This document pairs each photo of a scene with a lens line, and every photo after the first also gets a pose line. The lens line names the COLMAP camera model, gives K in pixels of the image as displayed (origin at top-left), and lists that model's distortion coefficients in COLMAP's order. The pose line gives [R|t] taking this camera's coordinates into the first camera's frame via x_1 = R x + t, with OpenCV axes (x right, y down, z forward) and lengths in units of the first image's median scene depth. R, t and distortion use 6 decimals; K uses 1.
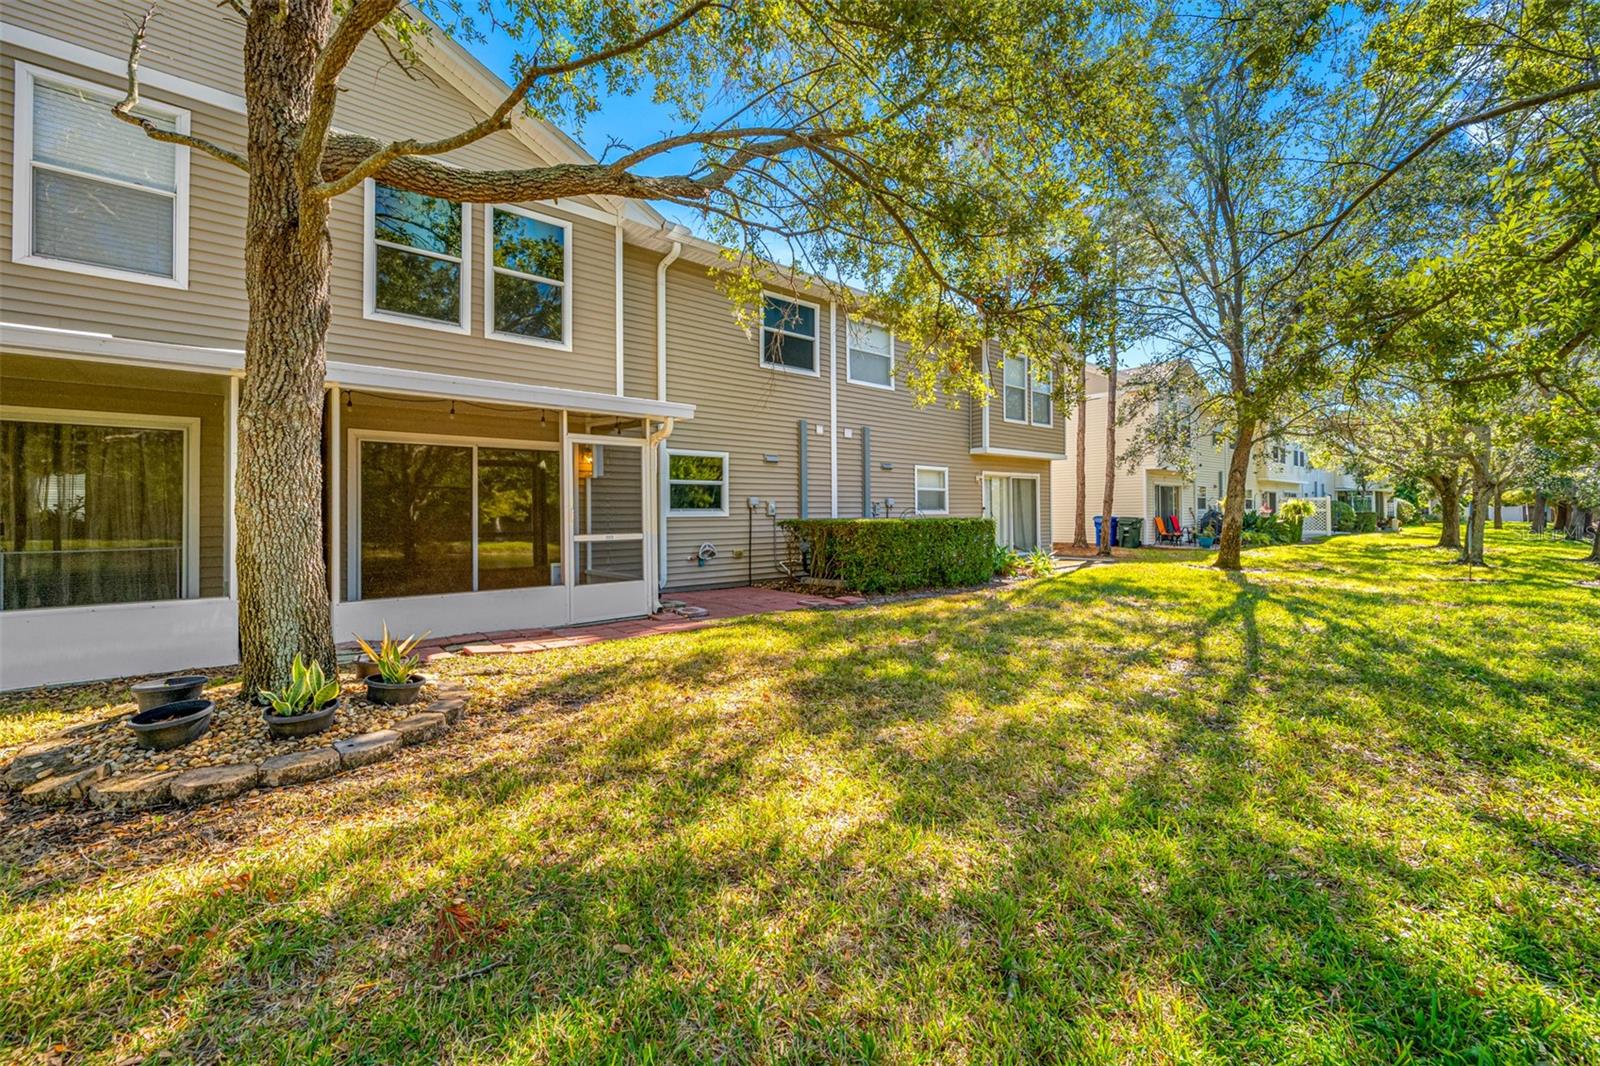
lens RADIAL K [[636.1, 0, 796.2], [0, 636.1, 498.2], [0, 0, 1]] dist [-0.001337, 0.000091]
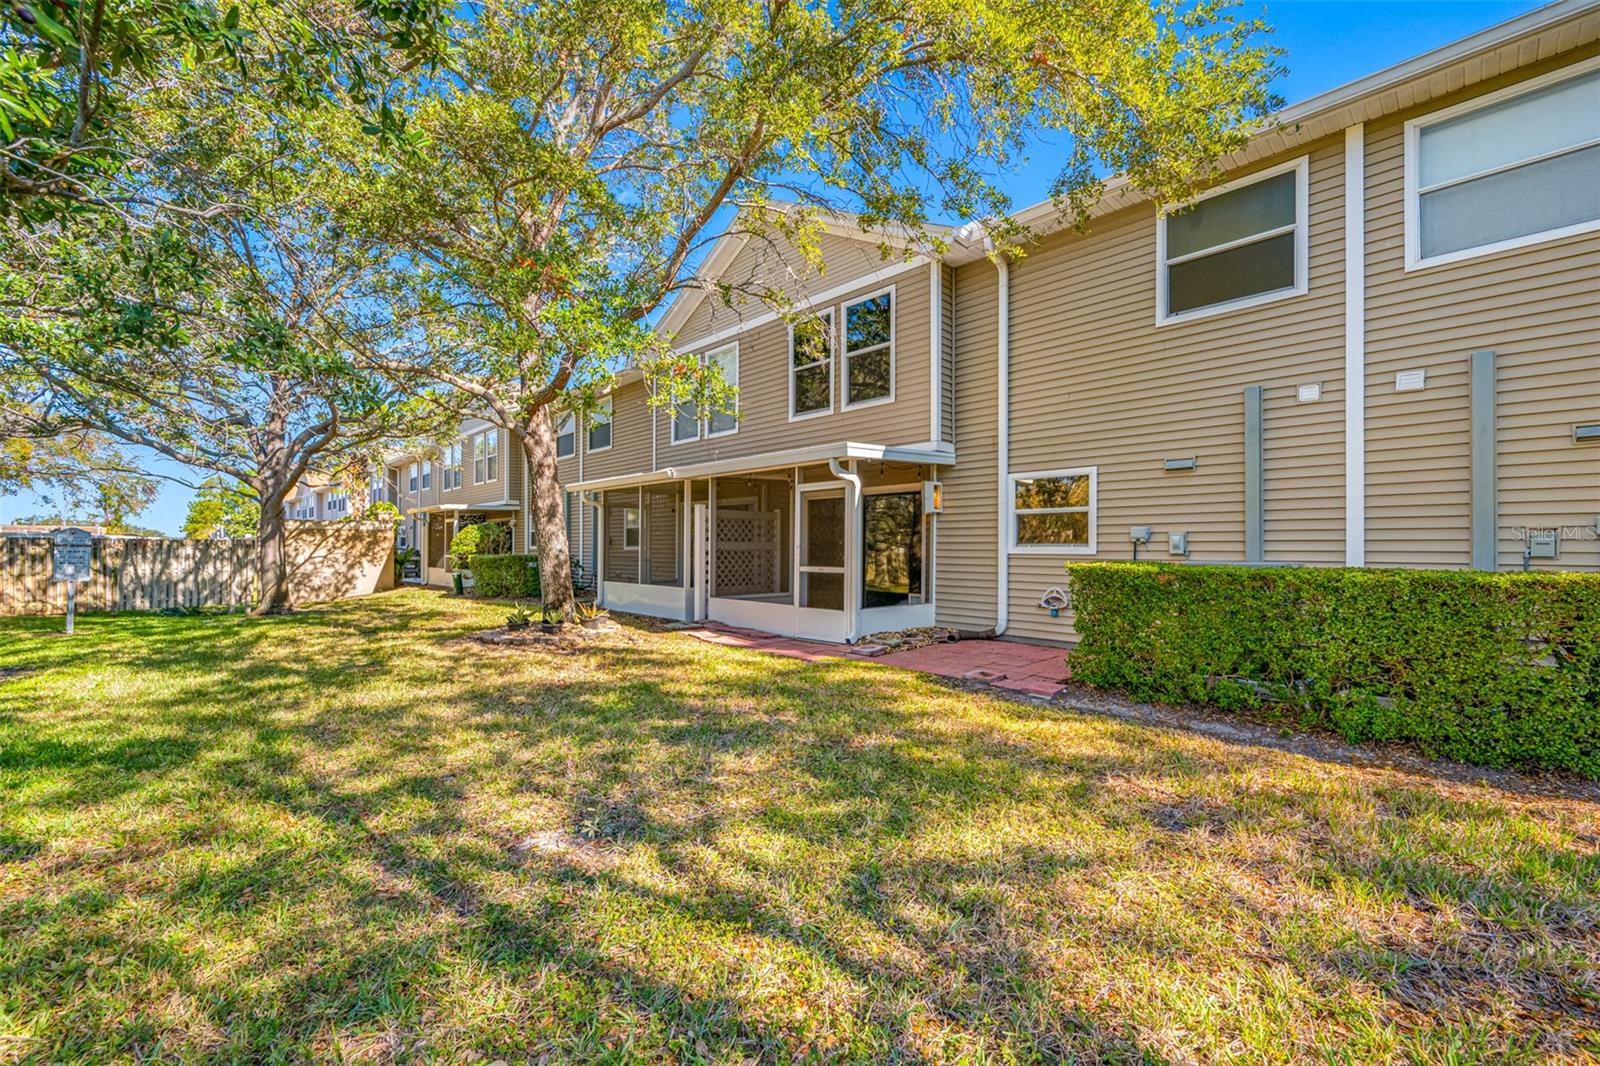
lens RADIAL K [[637.6, 0, 800.4], [0, 637.6, 539.3], [0, 0, 1]] dist [0.002704, 0.000095]
pose [[0.072852, -0.004224, -0.997334, 0.632348], [0.020561, 0.999785, -0.002733, 0.006762], [0.997131, -0.020307, 0.072923, 0.644391]]
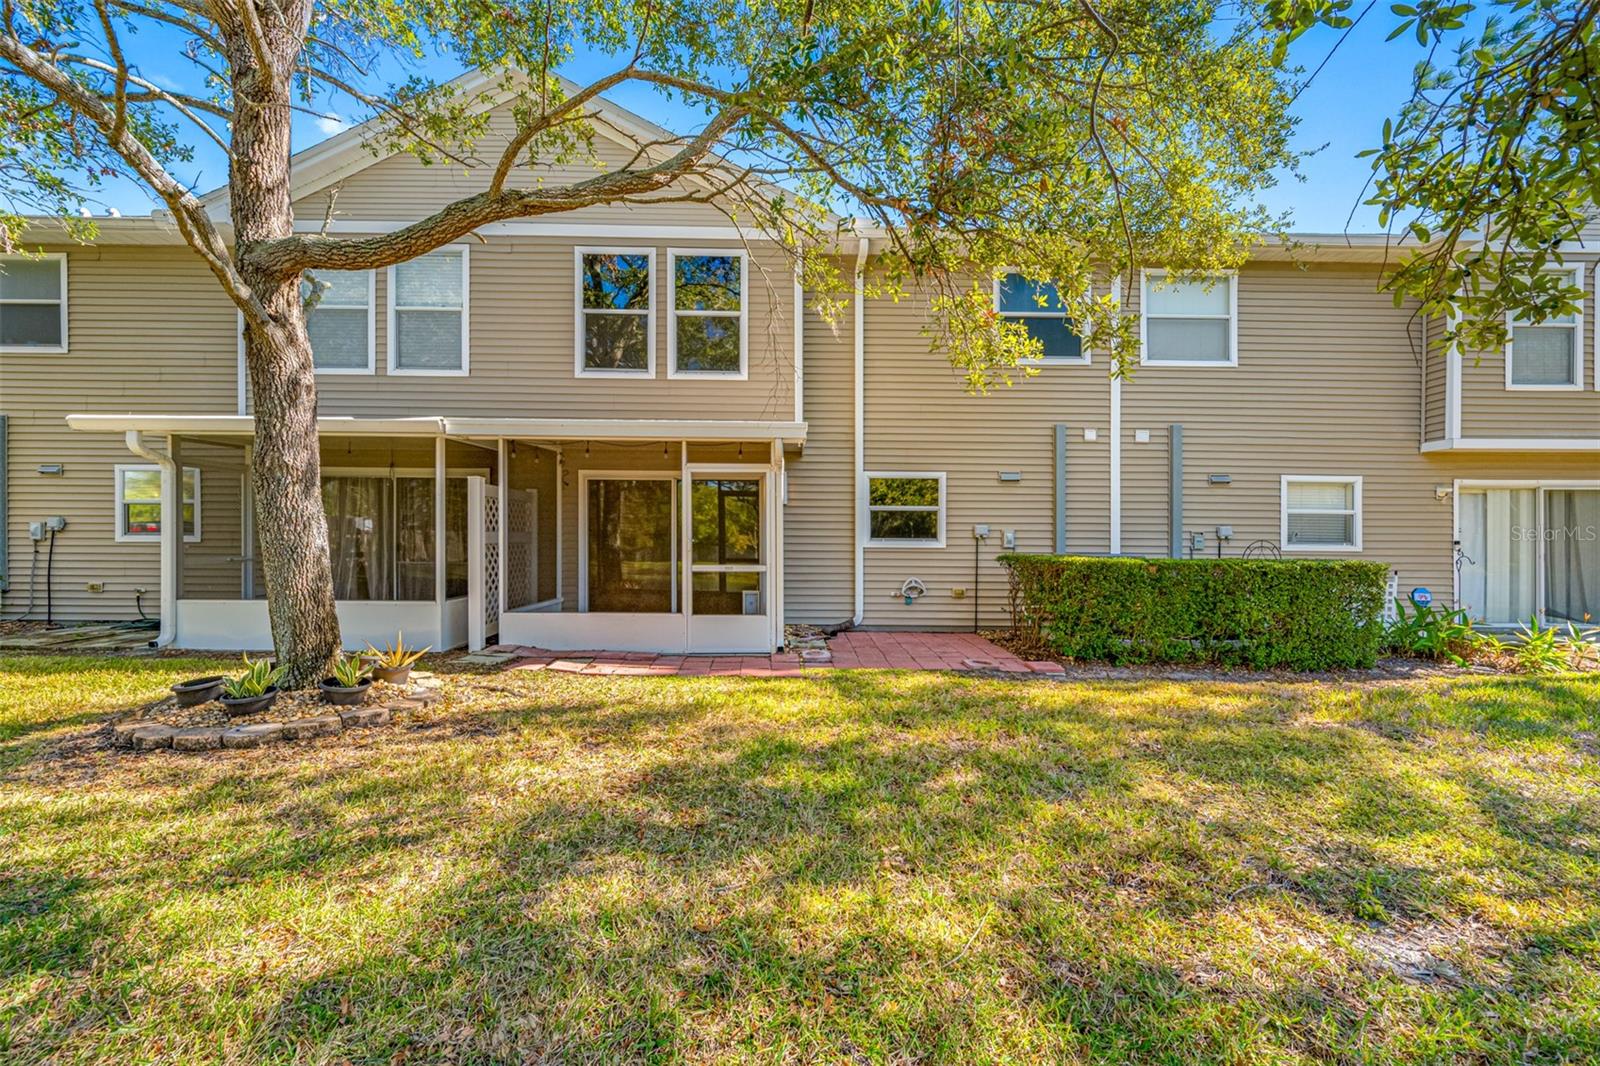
lens RADIAL K [[645.2, 0, 793.9], [0, 645.2, 530.1], [0, 0, 1]] dist [0.000135, -0.000341]
pose [[0.774322, 0.006841, -0.632755, 0.295850], [0.001621, 0.999917, 0.012795, -0.006585], [0.632790, -0.010934, 0.774246, 0.223260]]
